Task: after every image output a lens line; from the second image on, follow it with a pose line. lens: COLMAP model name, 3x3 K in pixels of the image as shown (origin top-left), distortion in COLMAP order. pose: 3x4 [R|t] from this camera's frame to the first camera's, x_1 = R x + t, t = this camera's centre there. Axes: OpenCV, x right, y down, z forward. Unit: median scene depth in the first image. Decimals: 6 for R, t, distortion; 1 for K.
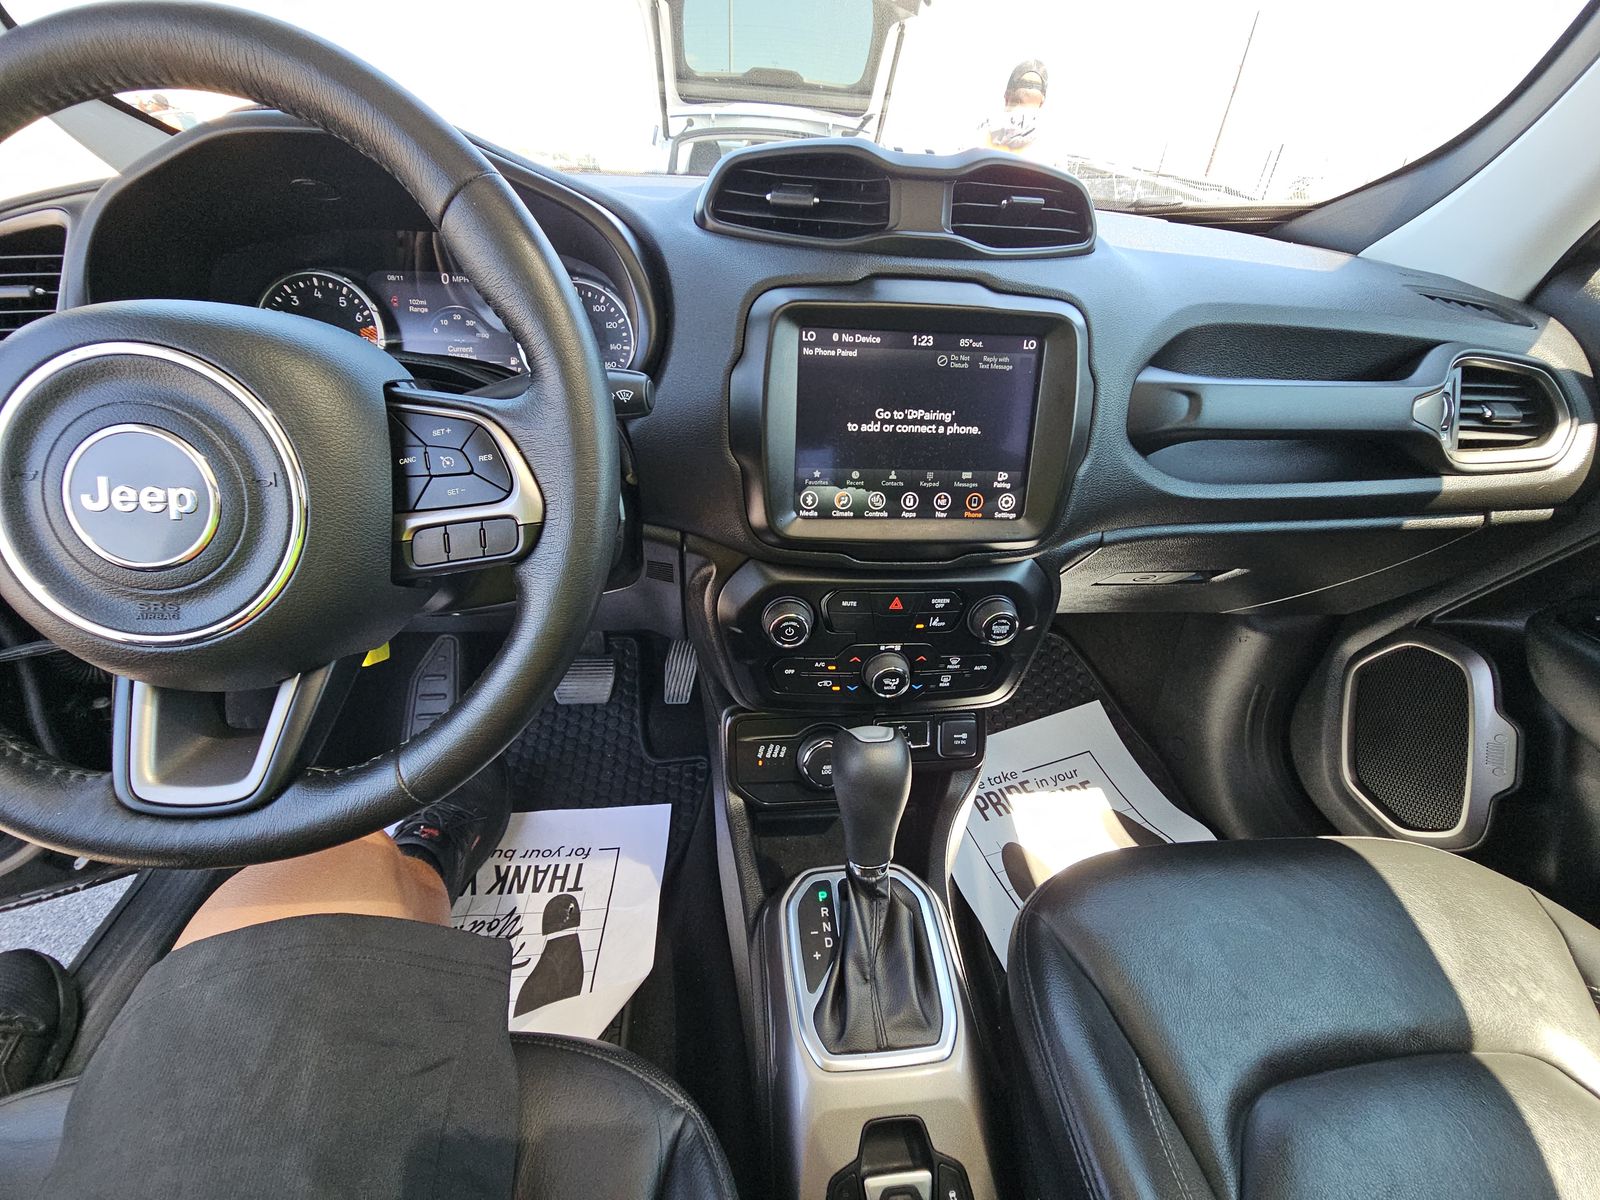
lens RADIAL K [[650.1, 0, 807.0], [0, 650.1, 593.2], [0, 0, 1]] dist [0.002986, -0.002732]
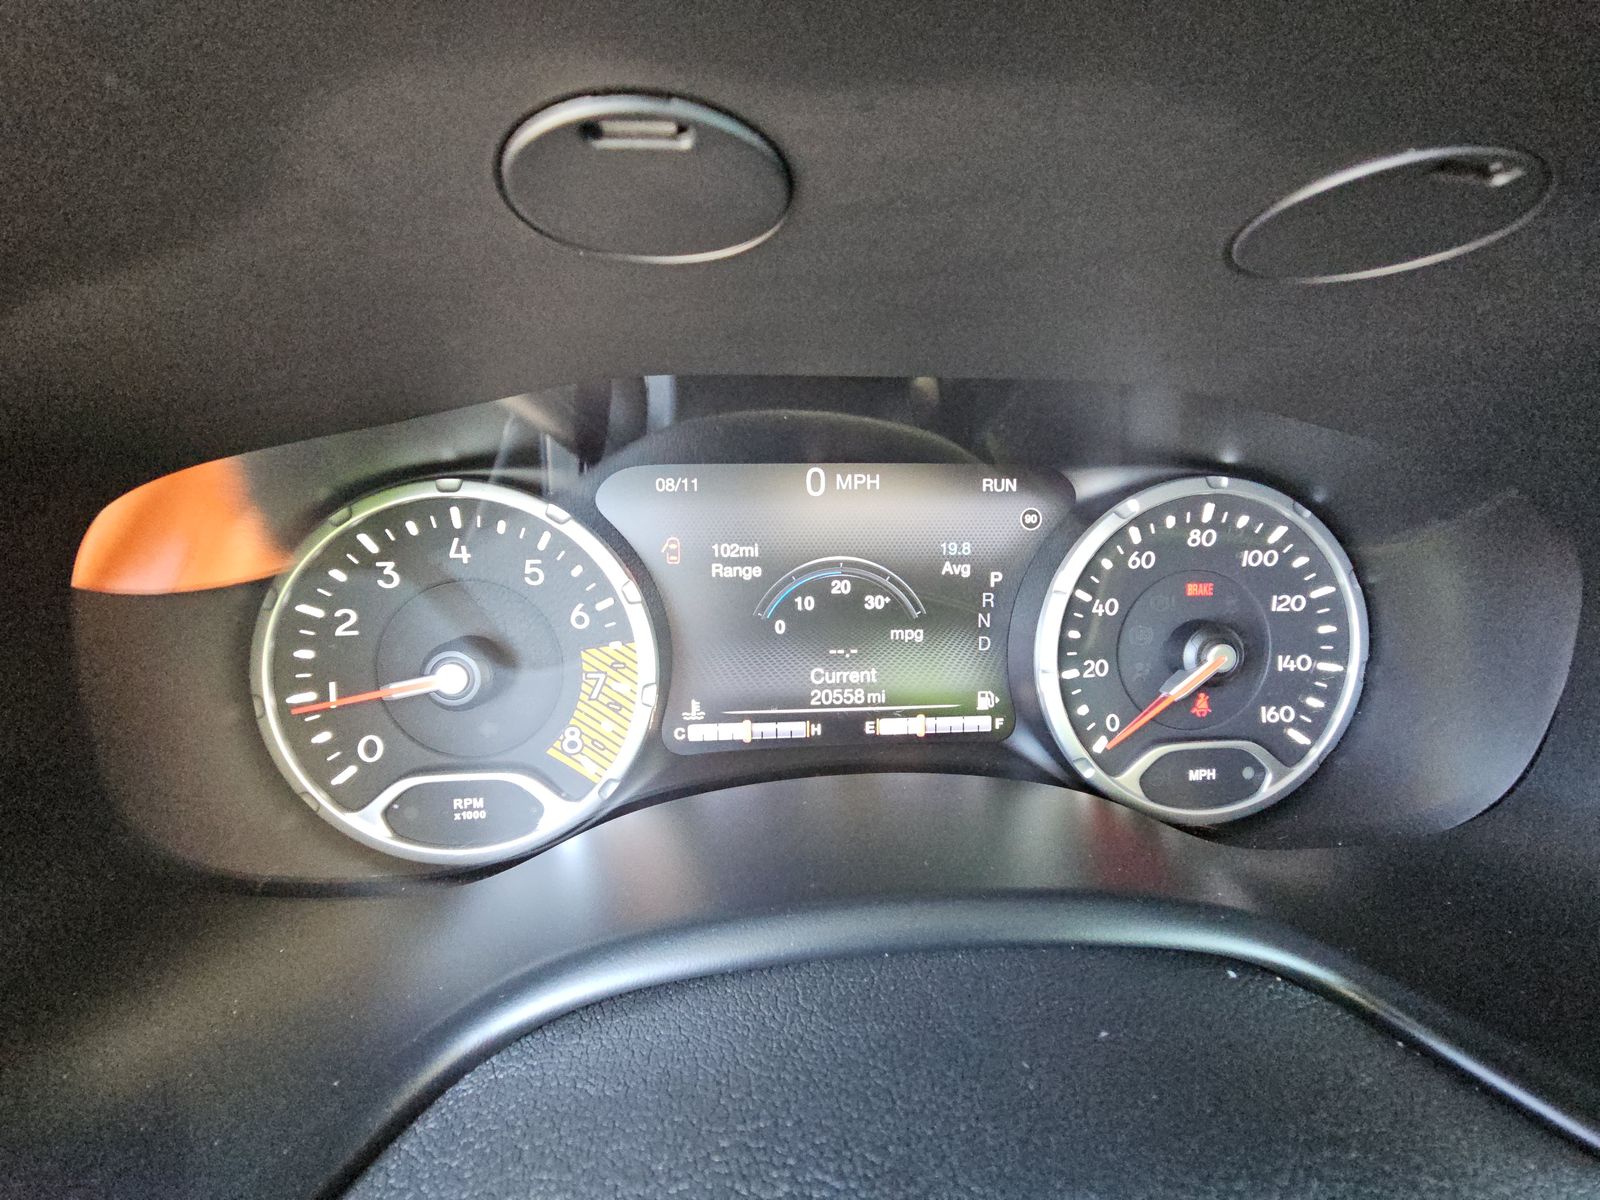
lens RADIAL K [[650.1, 0, 799.4], [0, 650.1, 591.9], [0, 0, 1]] dist [0.002986, -0.002732]
pose [[0.999449, -0.005191, -0.032797, -0.659293], [0.002475, 0.996603, -0.082317, -0.473566], [0.033113, 0.082191, 0.996066, 0.790933]]
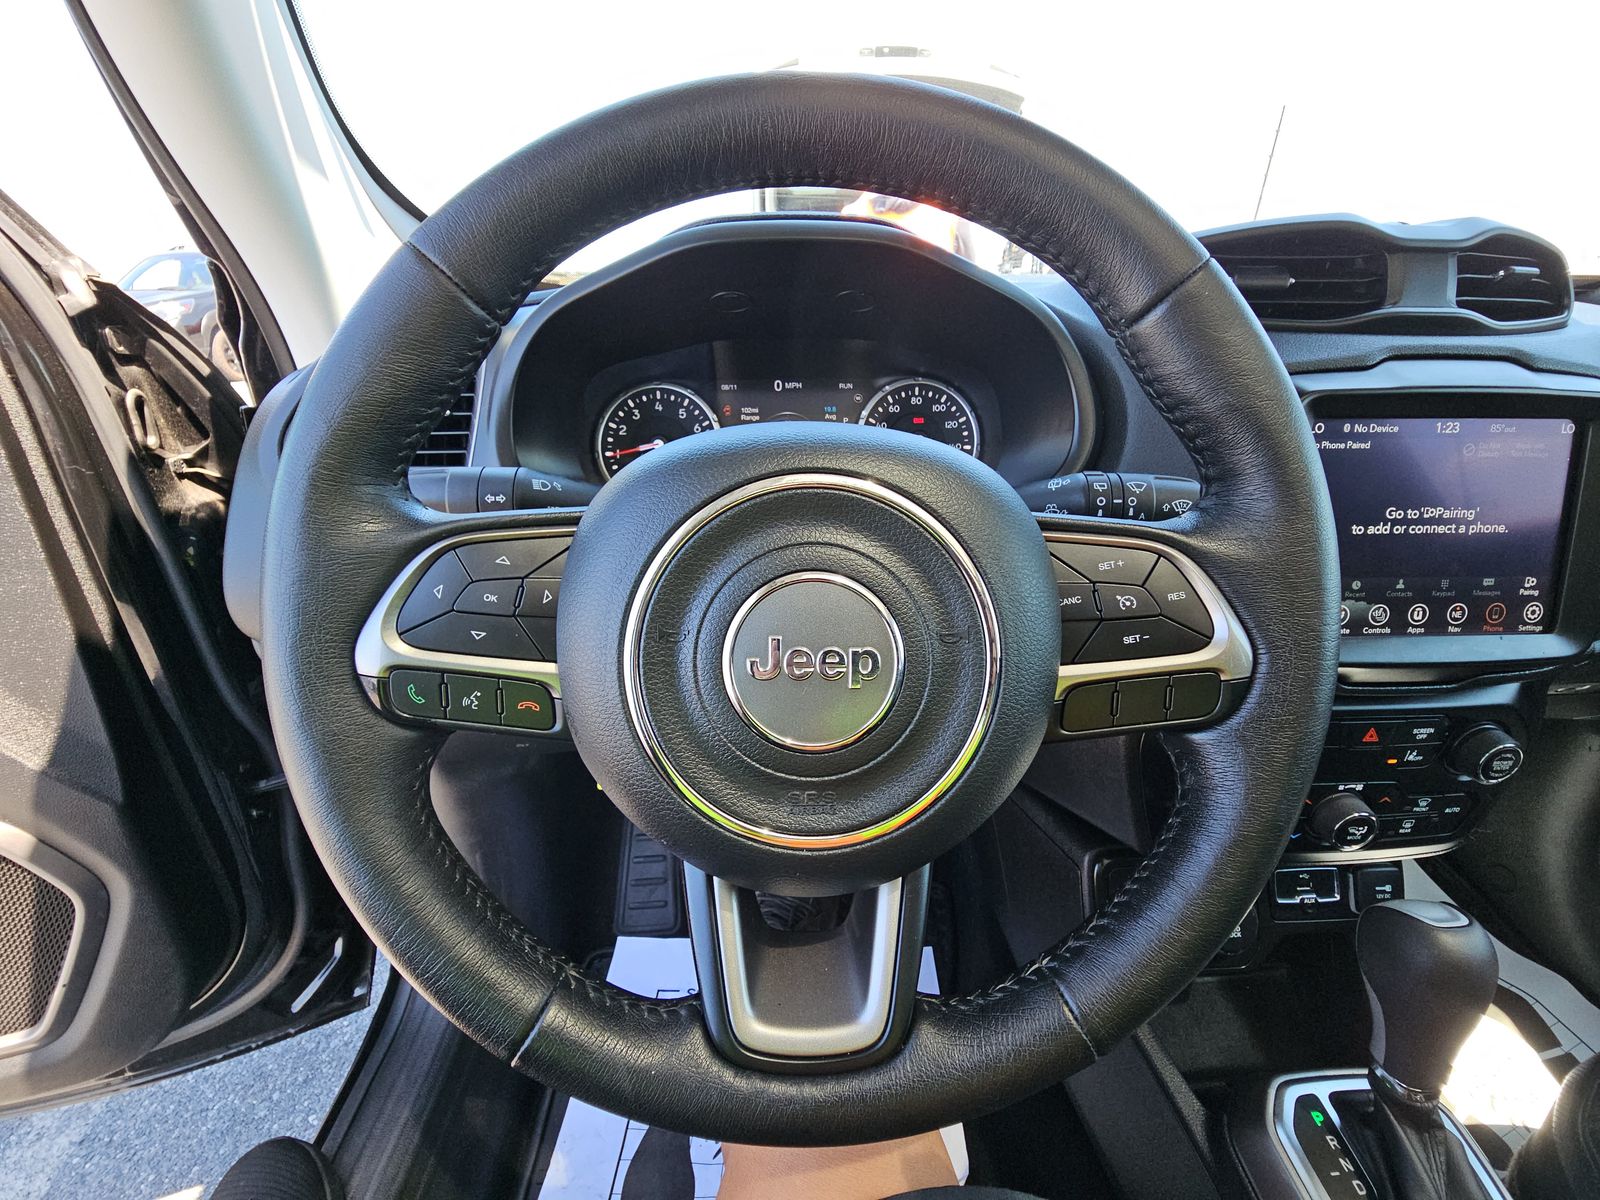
lens RADIAL K [[650.1, 0, 794.3], [0, 650.1, 595.0], [0, 0, 1]] dist [0.002986, -0.002732]
pose [[0.997038, -0.023144, -0.073352, -0.558883], [0.014092, 0.992479, -0.121599, -0.074478], [0.075615, 0.120205, 0.989865, 0.113904]]
